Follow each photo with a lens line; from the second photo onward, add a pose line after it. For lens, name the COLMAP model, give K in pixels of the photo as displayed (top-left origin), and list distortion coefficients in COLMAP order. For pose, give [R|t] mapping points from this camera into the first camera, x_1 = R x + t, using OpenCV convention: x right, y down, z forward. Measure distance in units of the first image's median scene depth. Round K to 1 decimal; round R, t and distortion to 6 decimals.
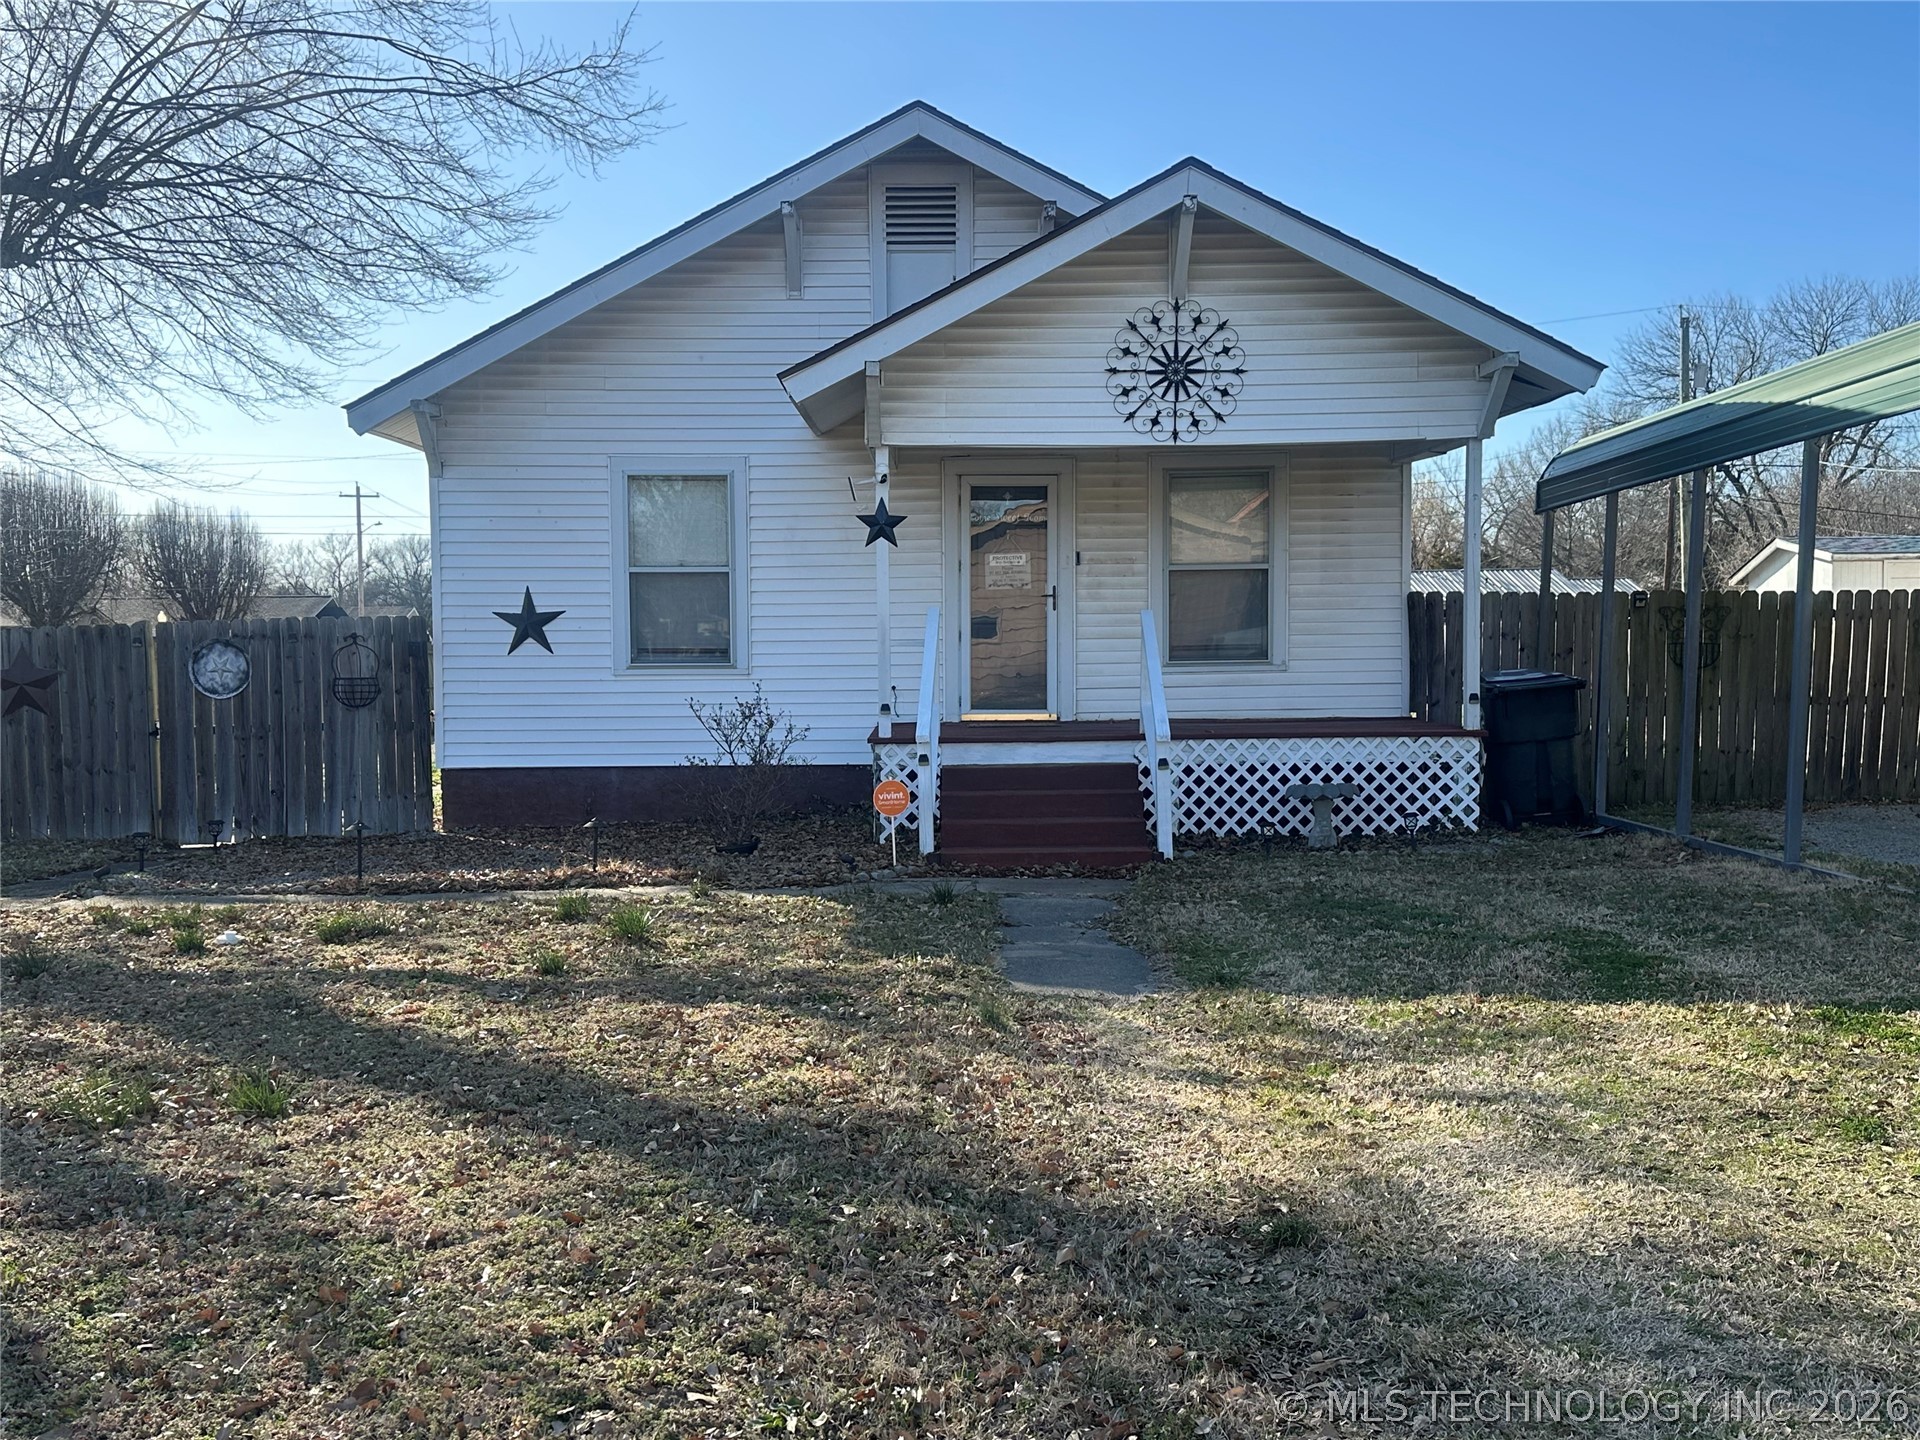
lens RADIAL K [[1820.4, 0, 953.1], [0, 1820.4, 728.1], [0, 0, 1]] dist [0.121831, 0.000000]
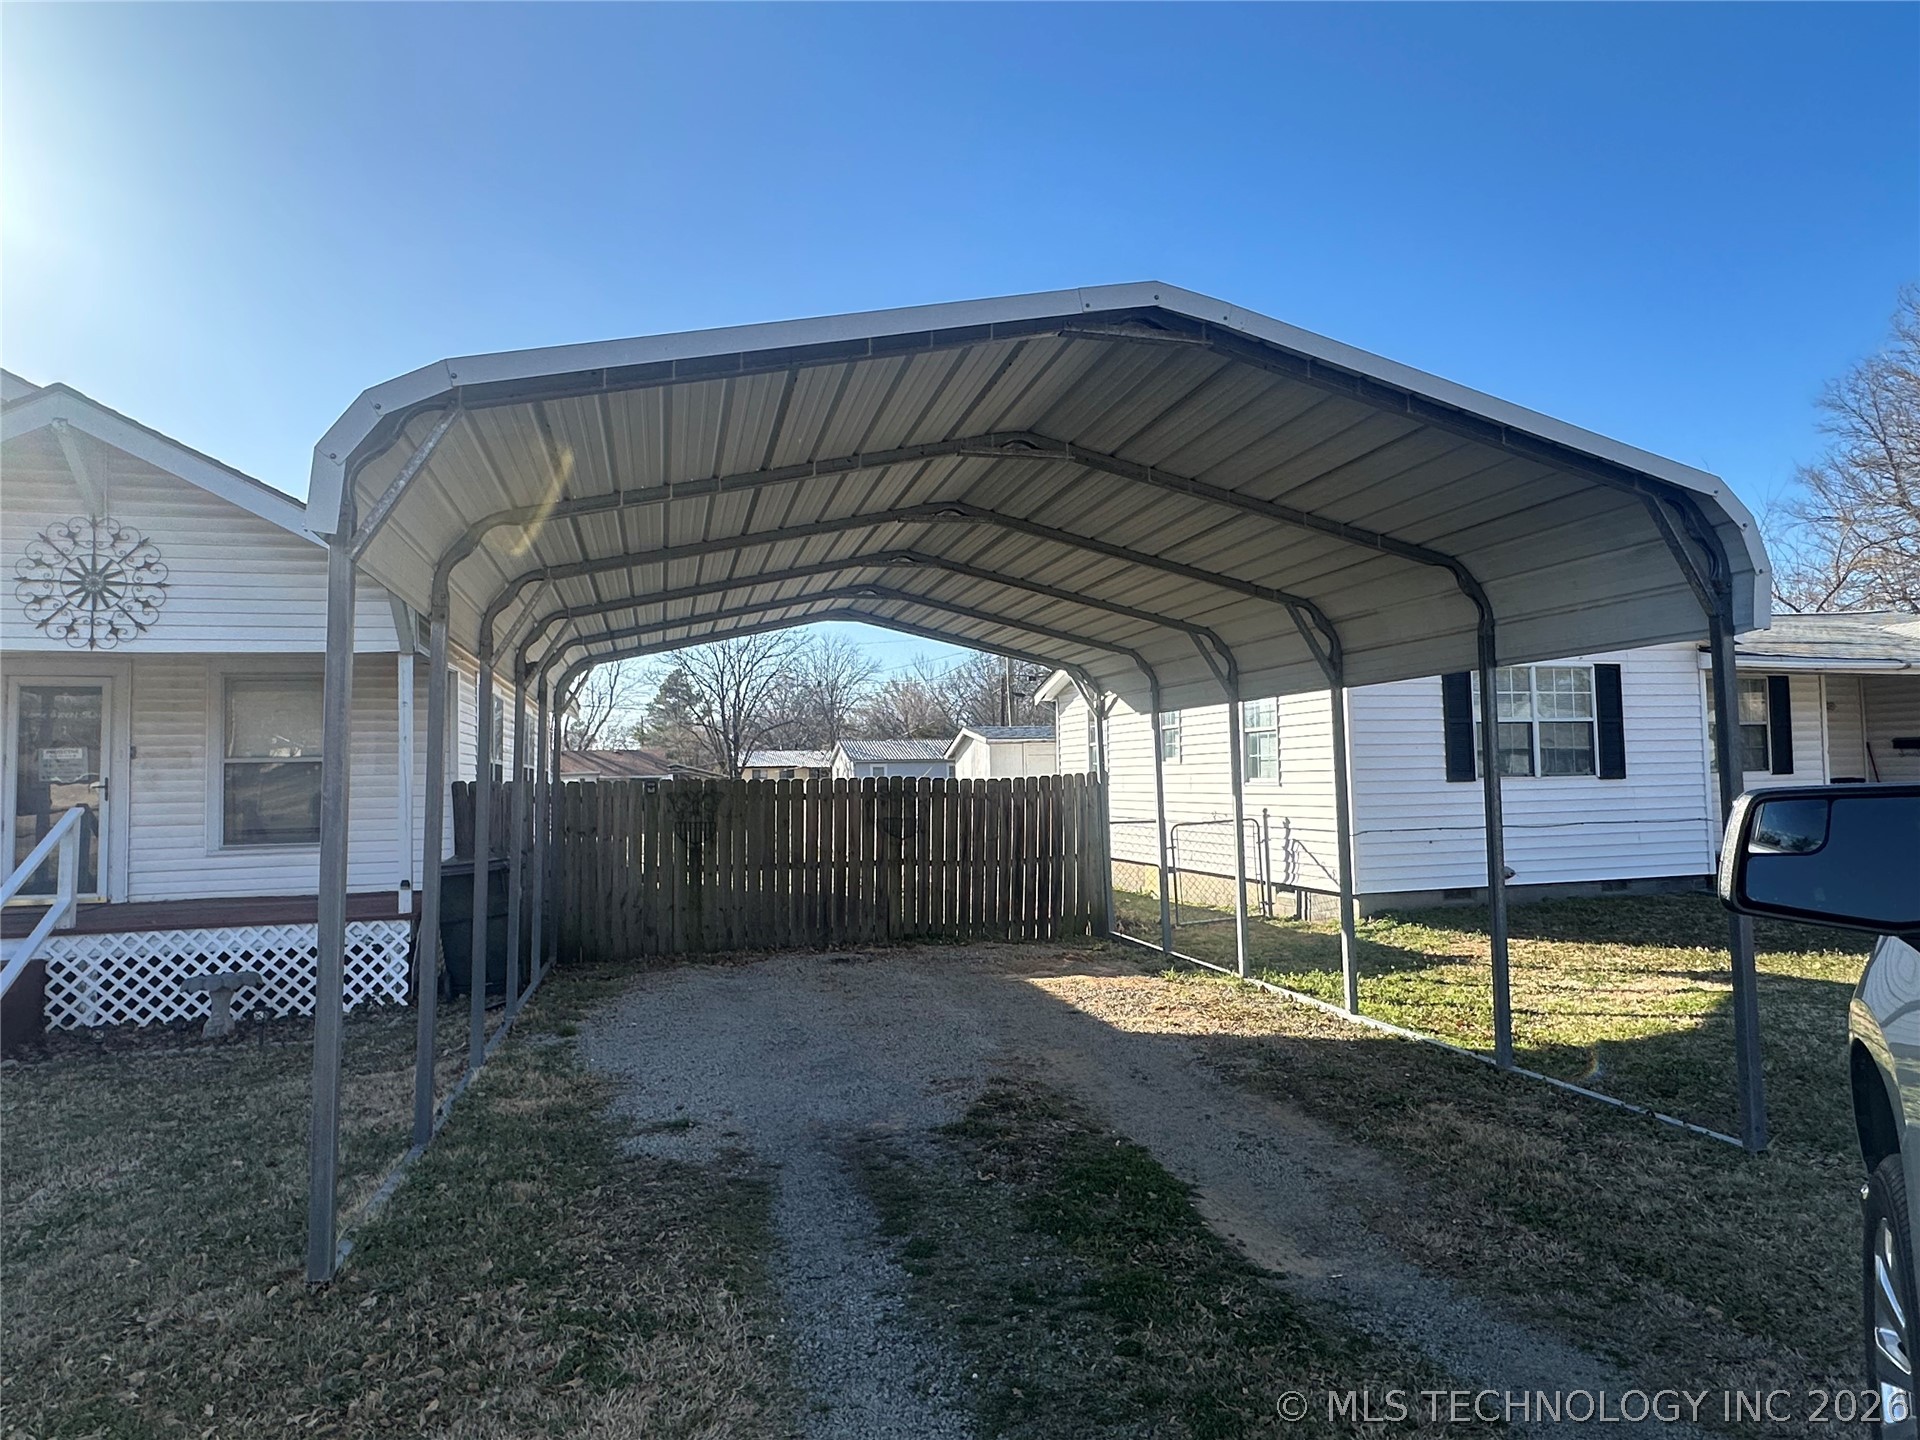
lens RADIAL K [[1165.8, 0, 962.1], [0, 1165.8, 720.1], [0, 0, 1]] dist [0.001204, 0.002309]
pose [[0.968712, 0.002806, 0.248173, 0.431772], [0.021557, 0.995206, -0.095395, -0.040125], [-0.247251, 0.097760, 0.964007, 0.230744]]
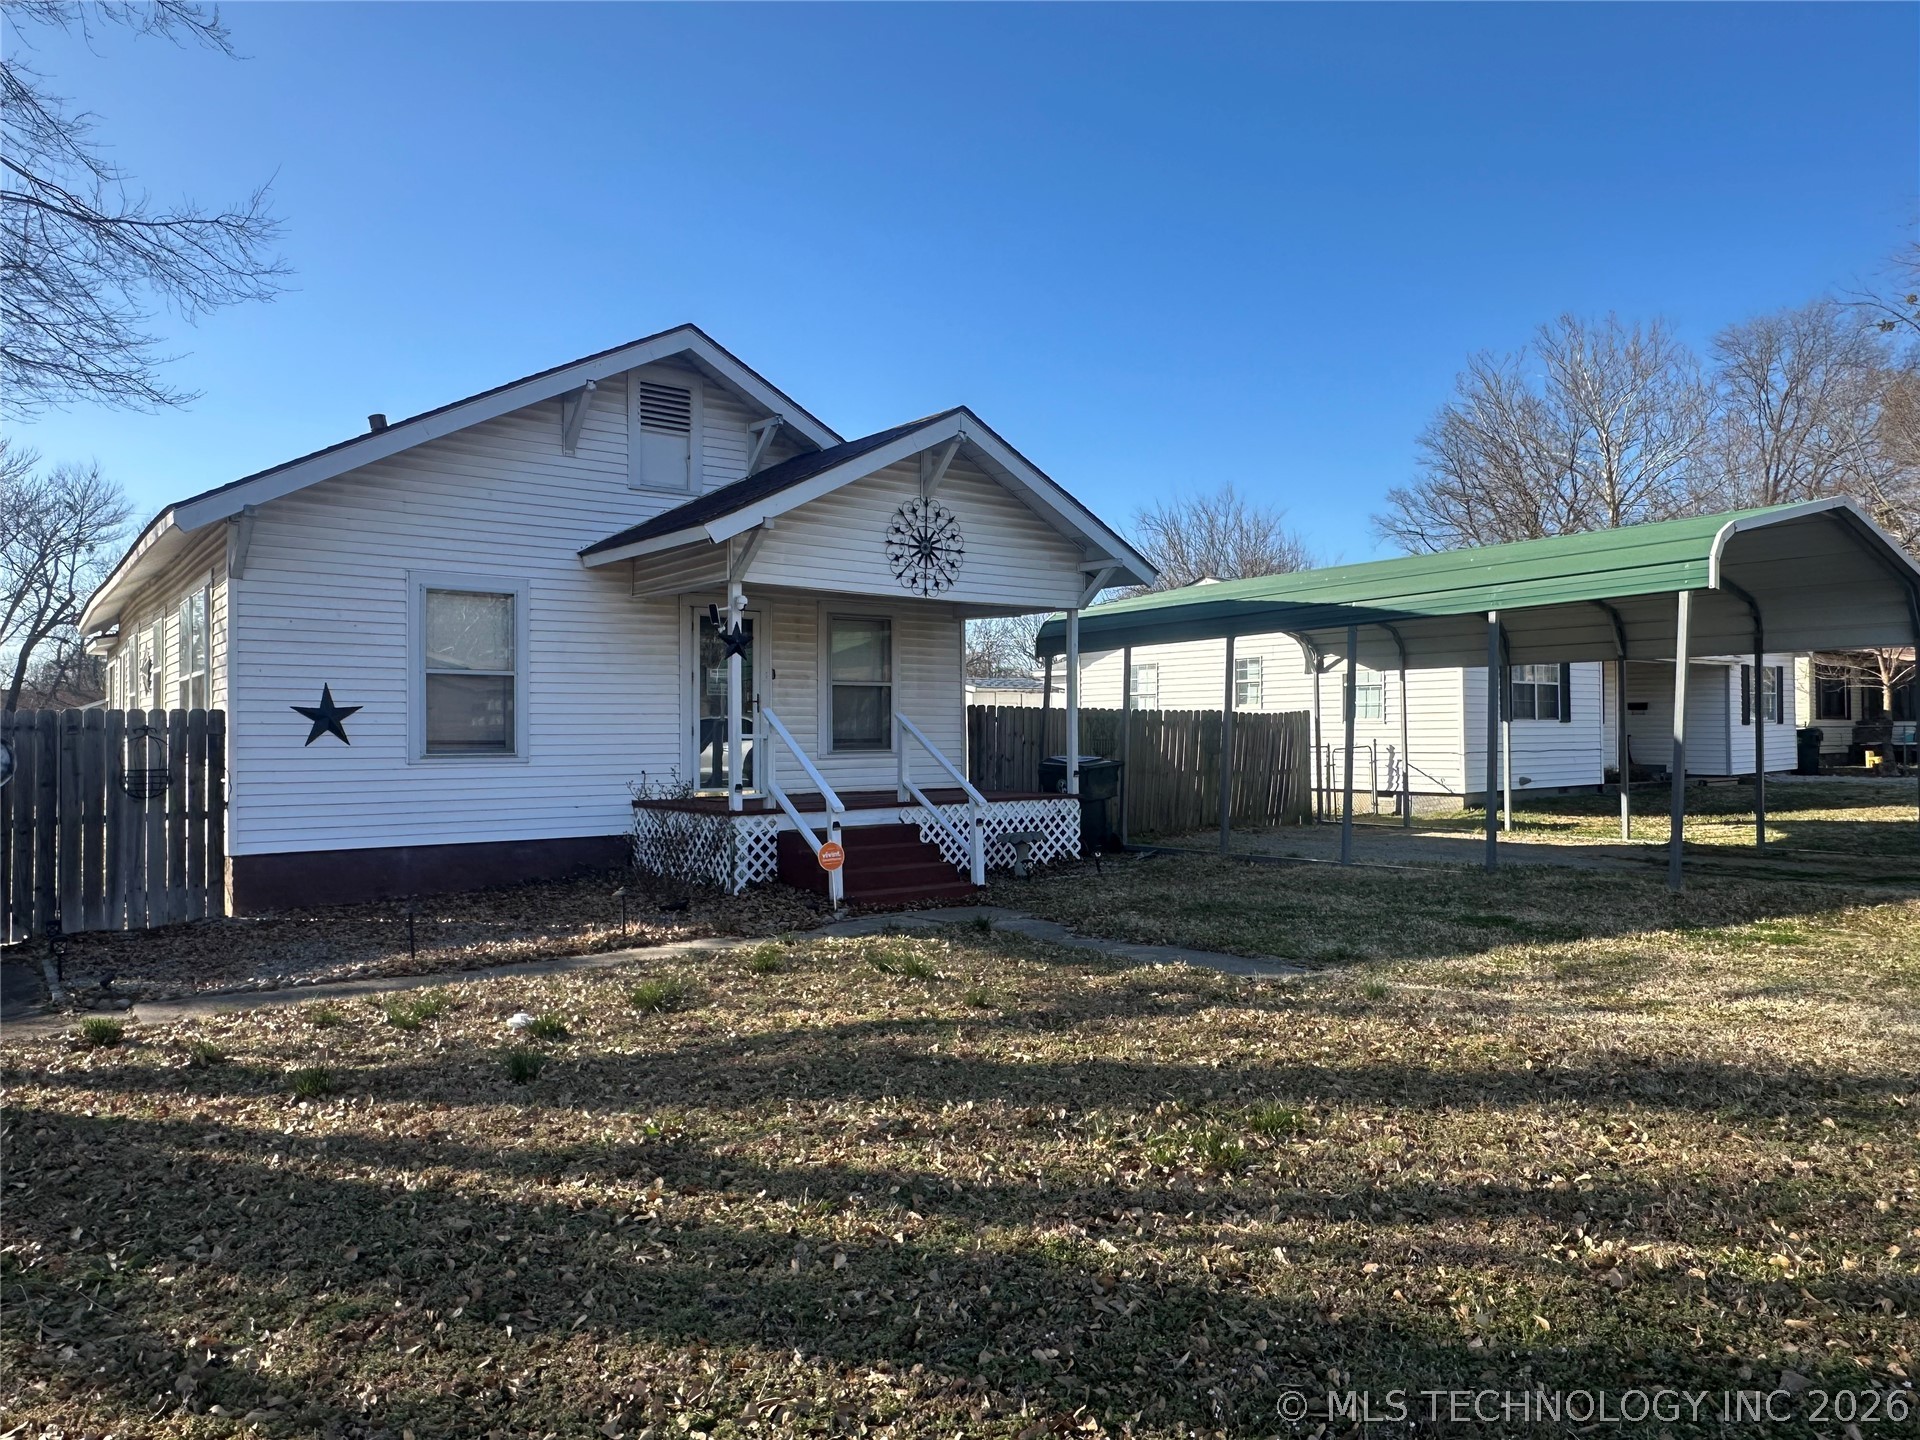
lens RADIAL K [[1275.4, 0, 953.6], [0, 1275.4, 718.0], [0, 0, 1]] dist [0.019401, 0.005274]
pose [[0.793697, 0.013165, 0.608170, -0.456837], [0.026280, 0.998090, -0.055903, -0.005235], [-0.607745, 0.060352, 0.791836, 0.202028]]
